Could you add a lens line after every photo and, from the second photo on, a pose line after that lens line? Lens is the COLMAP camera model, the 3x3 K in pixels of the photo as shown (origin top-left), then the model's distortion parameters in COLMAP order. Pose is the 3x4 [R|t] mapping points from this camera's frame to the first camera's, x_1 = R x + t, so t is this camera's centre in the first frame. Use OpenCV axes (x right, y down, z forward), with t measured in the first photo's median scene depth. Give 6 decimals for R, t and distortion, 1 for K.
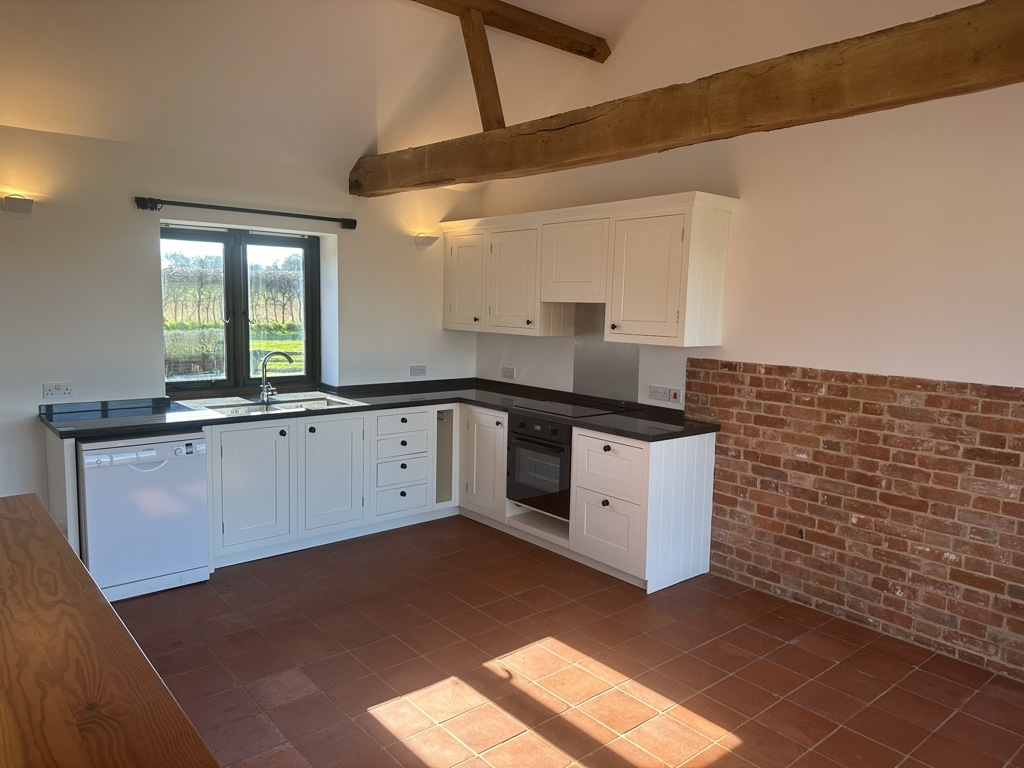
lens RADIAL K [[726.9, 0, 509.9], [0, 726.9, 379.2], [0, 0, 1]] dist [0.008181, 0.003036]
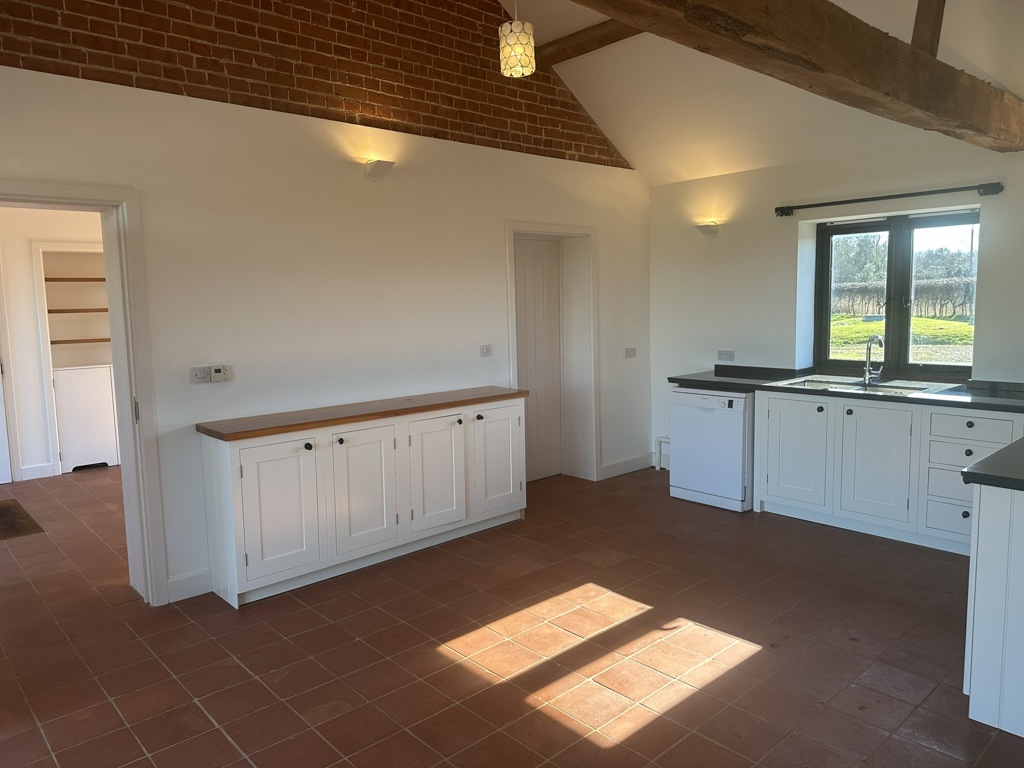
lens RADIAL K [[716.2, 0, 510.1], [0, 716.2, 383.7], [0, 0, 1]] dist [0.153113, -0.219763]
pose [[0.032156, 0.098552, -0.994612, 0.983845], [-0.088089, 0.991534, 0.095399, -0.035398], [0.995593, 0.084547, 0.040566, 0.660126]]
